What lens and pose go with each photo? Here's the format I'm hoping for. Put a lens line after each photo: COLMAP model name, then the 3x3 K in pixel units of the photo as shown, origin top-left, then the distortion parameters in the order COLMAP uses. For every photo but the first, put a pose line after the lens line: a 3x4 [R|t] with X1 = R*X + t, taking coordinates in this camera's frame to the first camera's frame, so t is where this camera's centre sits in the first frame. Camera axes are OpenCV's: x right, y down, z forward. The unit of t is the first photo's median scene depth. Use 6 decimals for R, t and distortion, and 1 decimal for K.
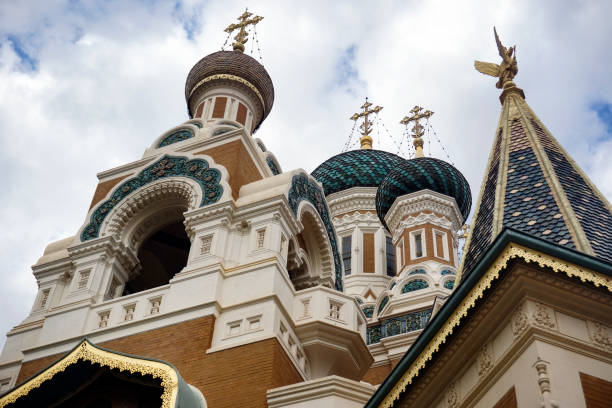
lens RADIAL K [[902.4, 0, 306.0], [0, 902.4, 204.0], [0, 0, 1]] dist [0.001510, -0.022767]
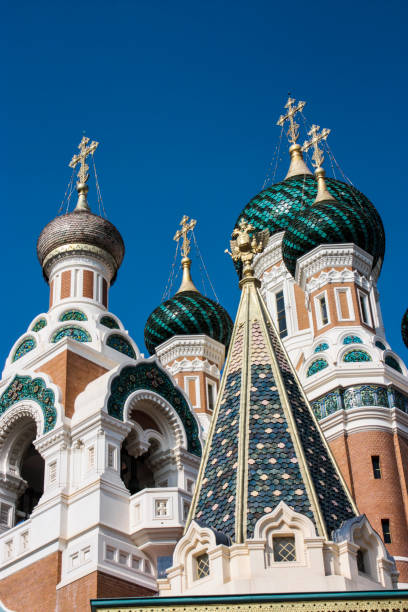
lens RADIAL K [[1111.6, 0, 204.0], [0, 1111.6, 306.0], [0, 0, 1]] dist [0.015215, 0.112909]
pose [[0.924745, -0.294006, -0.241676, 0.438755], [0.337402, 0.927112, 0.163168, -0.294621], [0.176088, -0.232430, 0.956540, -0.263814]]
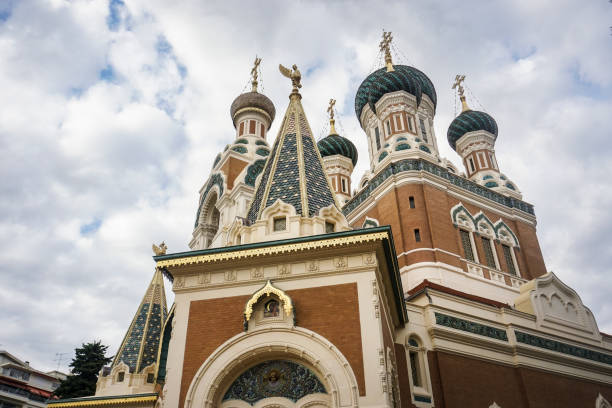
lens RADIAL K [[520.1, 0, 306.0], [0, 520.1, 204.0], [0, 0, 1]] dist [0.003386, 0.000858]
pose [[0.807607, -0.386188, -0.445679, 0.586323], [0.478915, 0.870488, 0.113541, -0.029359], [0.344110, -0.305139, 0.887963, -0.052966]]
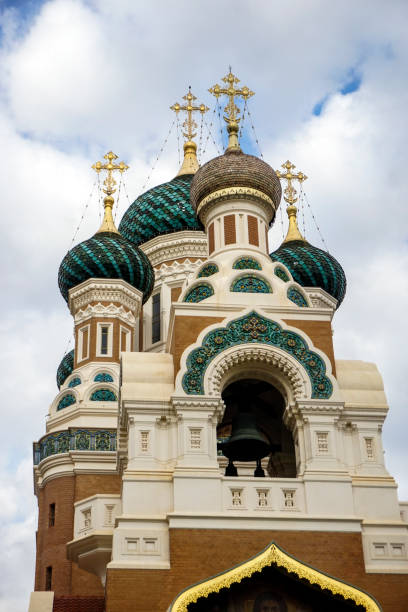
lens RADIAL K [[1150.1, 0, 204.0], [0, 1150.1, 306.0], [0, 0, 1]] dist [0.040747, 0.095122]
pose [[0.873895, 0.213304, 0.436817, -0.830408], [-0.321561, 0.927553, 0.190378, -0.310305], [-0.364563, -0.306834, 0.879174, -0.144525]]
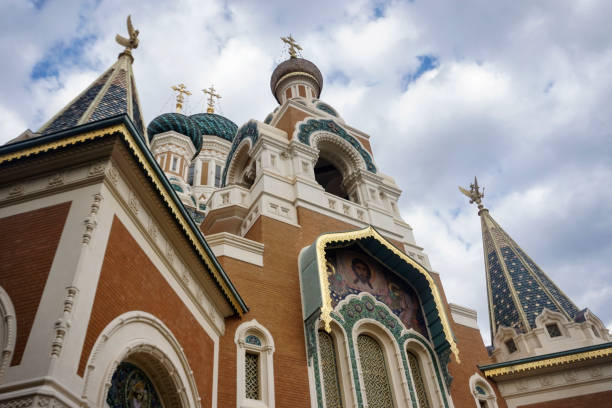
lens RADIAL K [[520.1, 0, 306.0], [0, 520.1, 204.0], [0, 0, 1]] dist [0.003386, 0.000858]
pose [[0.579789, 0.491653, 0.649709, -0.787204], [-0.536616, 0.830465, -0.149568, 0.265126], [-0.613097, -0.261926, 0.745323, 0.275399]]
